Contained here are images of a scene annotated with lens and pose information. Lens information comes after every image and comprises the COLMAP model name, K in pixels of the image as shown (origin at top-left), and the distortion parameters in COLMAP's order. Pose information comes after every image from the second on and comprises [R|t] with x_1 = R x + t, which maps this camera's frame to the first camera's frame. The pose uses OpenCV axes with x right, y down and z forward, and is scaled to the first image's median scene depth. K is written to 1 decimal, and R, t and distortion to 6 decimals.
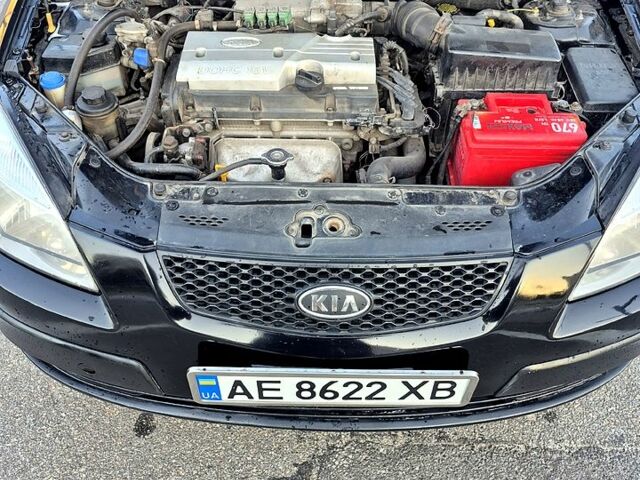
lens RADIAL K [[603.7, 0, 320.0], [0, 603.7, 240.0], [0, 0, 1]] dist [0.132940, -0.352637]
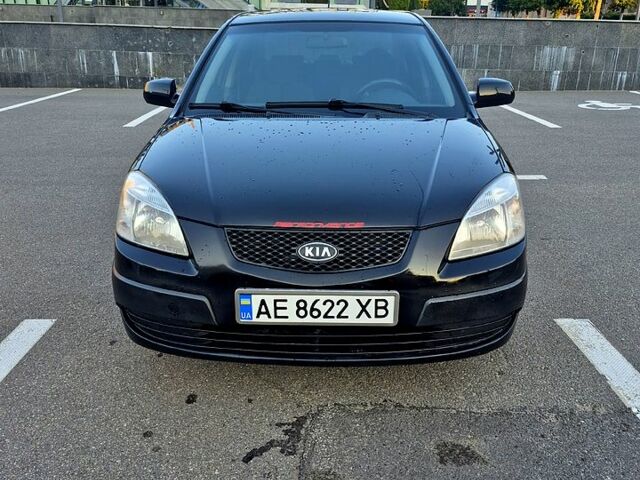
lens RADIAL K [[603.7, 0, 320.0], [0, 603.7, 240.0], [0, 0, 1]] dist [0.132940, -0.352637]
pose [[0.999864, -0.005389, -0.015592, 0.057581], [-0.002083, 0.896337, -0.443369, 0.849333], [0.016365, 0.443342, 0.896203, -0.639215]]
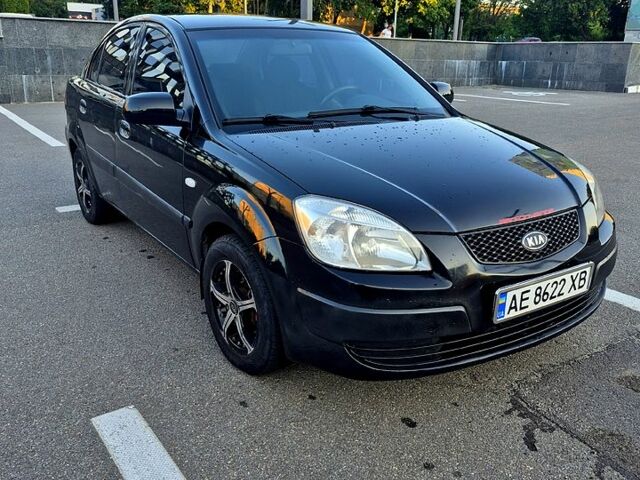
lens RADIAL K [[603.7, 0, 320.0], [0, 603.7, 240.0], [0, 0, 1]] dist [0.132940, -0.352637]
pose [[0.828709, -0.178954, 0.530299, -1.551037], [0.399878, 0.852248, -0.337299, 0.472789], [-0.391585, 0.491578, 0.777825, -0.270240]]
